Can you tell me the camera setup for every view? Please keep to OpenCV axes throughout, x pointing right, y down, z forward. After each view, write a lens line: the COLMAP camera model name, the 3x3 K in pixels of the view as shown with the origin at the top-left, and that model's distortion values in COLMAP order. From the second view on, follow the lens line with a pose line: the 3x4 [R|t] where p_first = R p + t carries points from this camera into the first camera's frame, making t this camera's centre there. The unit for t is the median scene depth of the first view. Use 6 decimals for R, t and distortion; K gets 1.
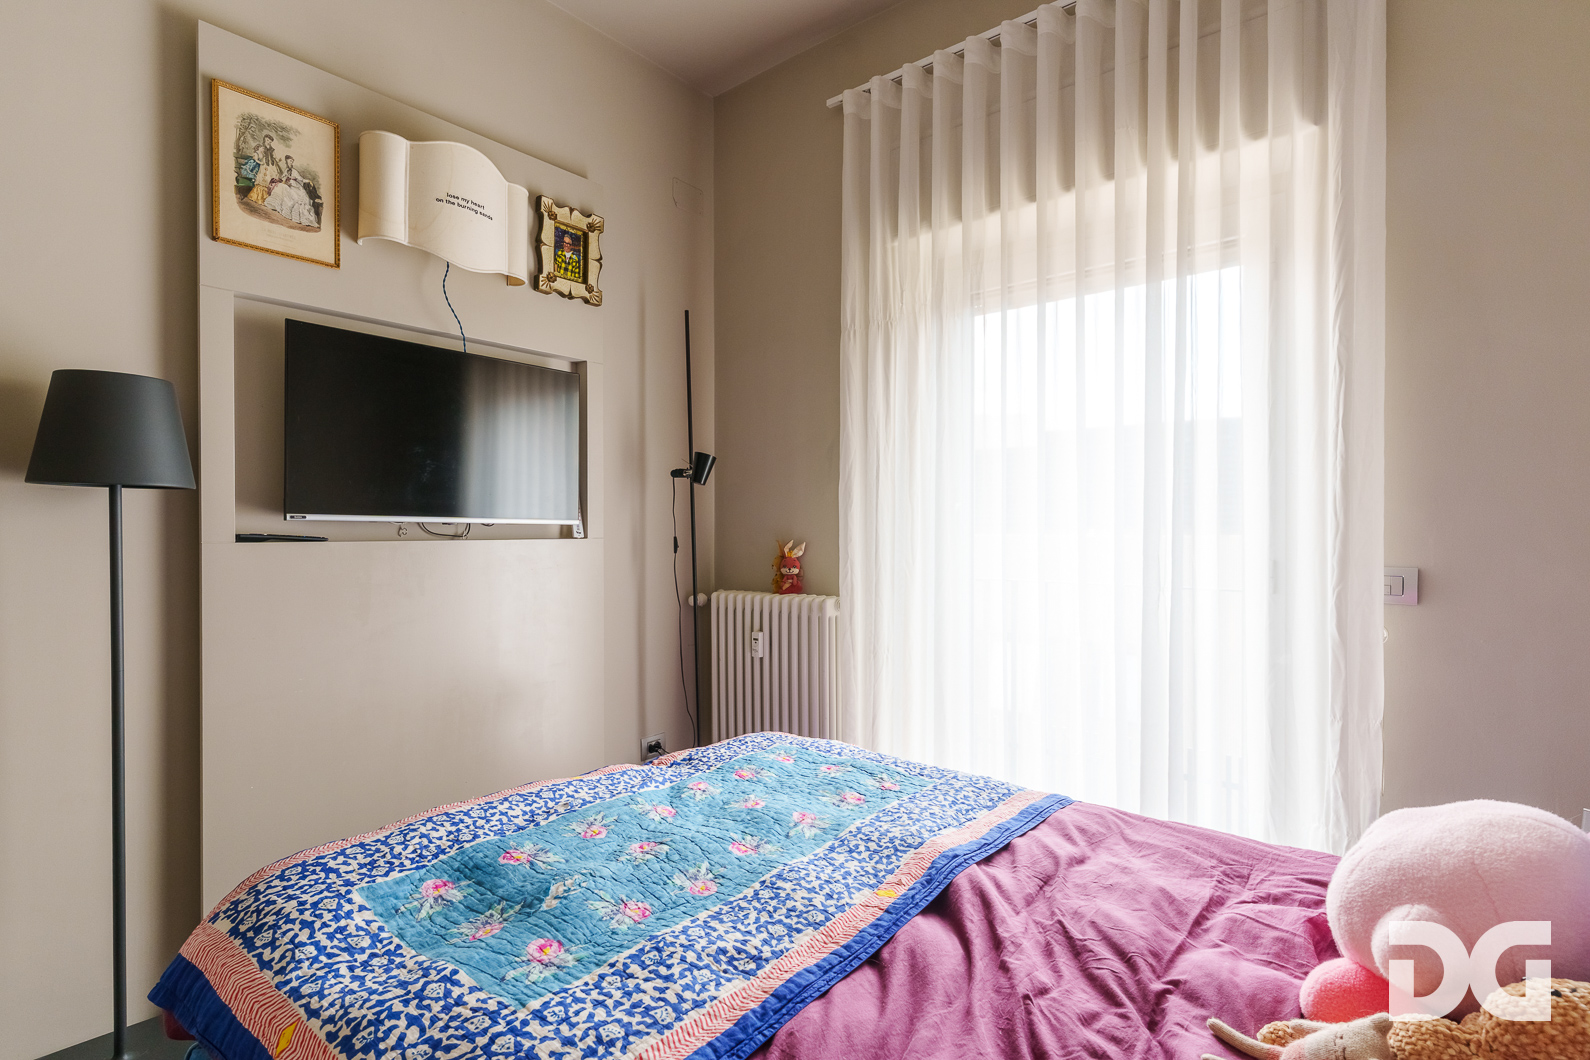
lens RADIAL K [[760.2, 0, 795.0], [0, 760.2, 530.0], [0, 0, 1]] dist [-0.000111, -0.000361]
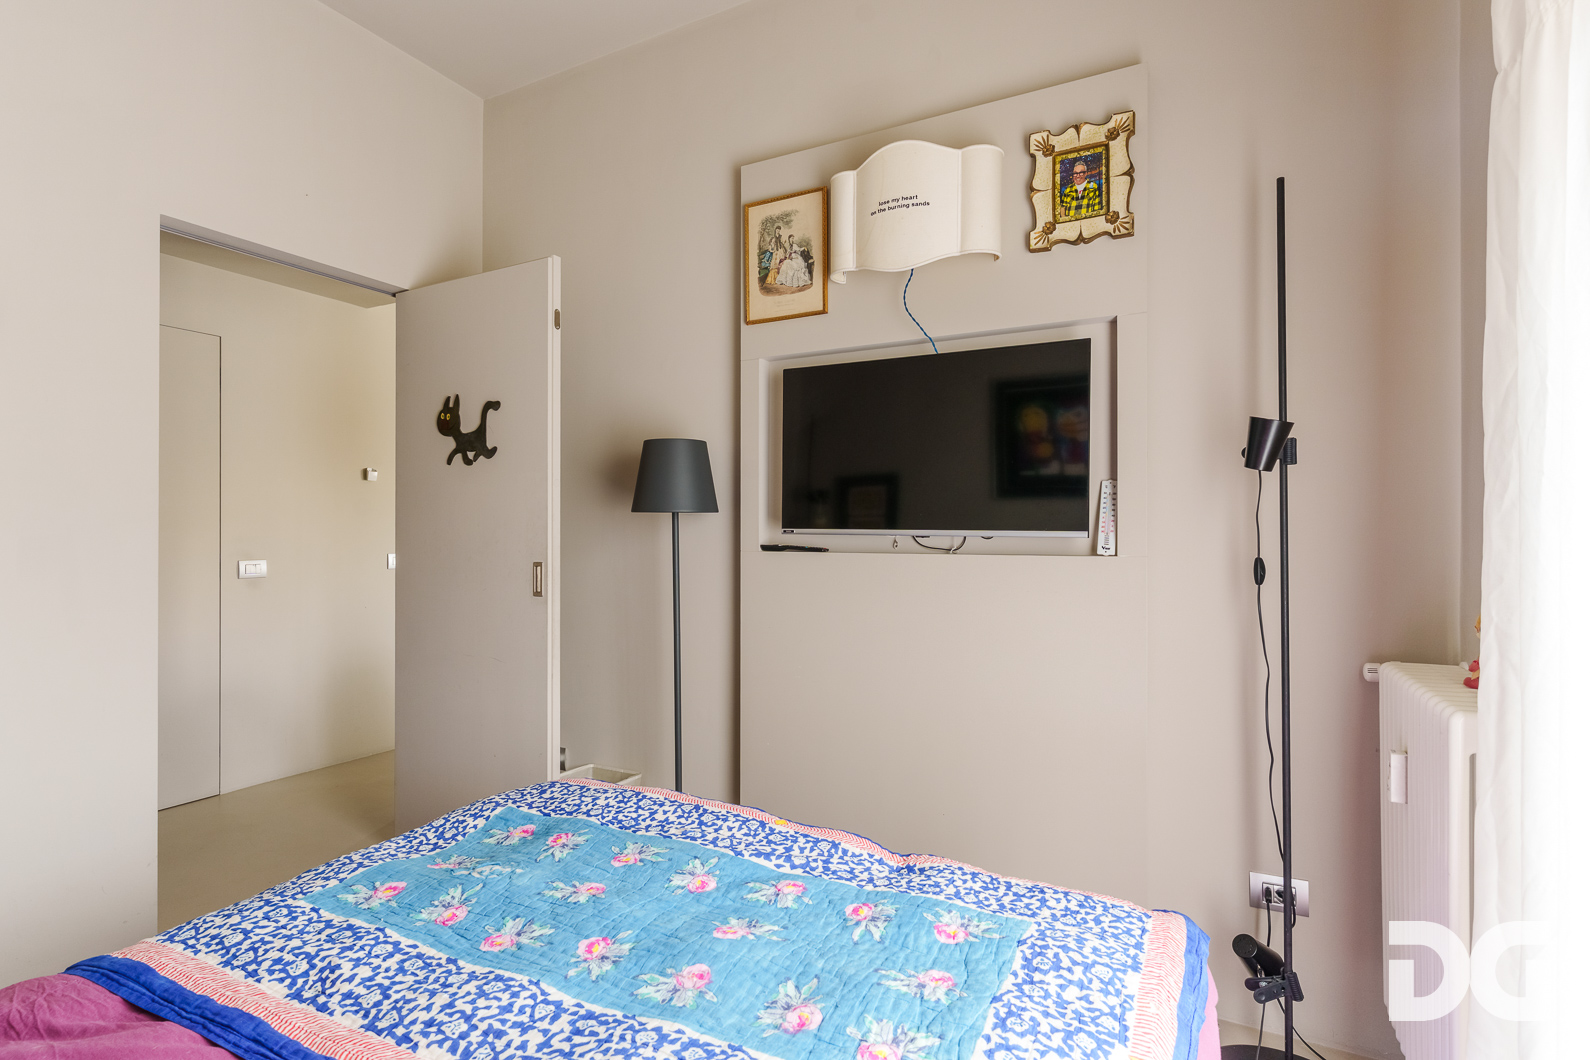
lens RADIAL K [[790.4, 0, 795.0], [0, 790.4, 530.0], [0, 0, 1]] dist [0.001308, -0.000148]
pose [[0.205157, -0.003191, -0.978724, 0.571303], [-0.003723, 0.999985, -0.004041, -0.014037], [0.978722, 0.004473, 0.205142, 0.745212]]
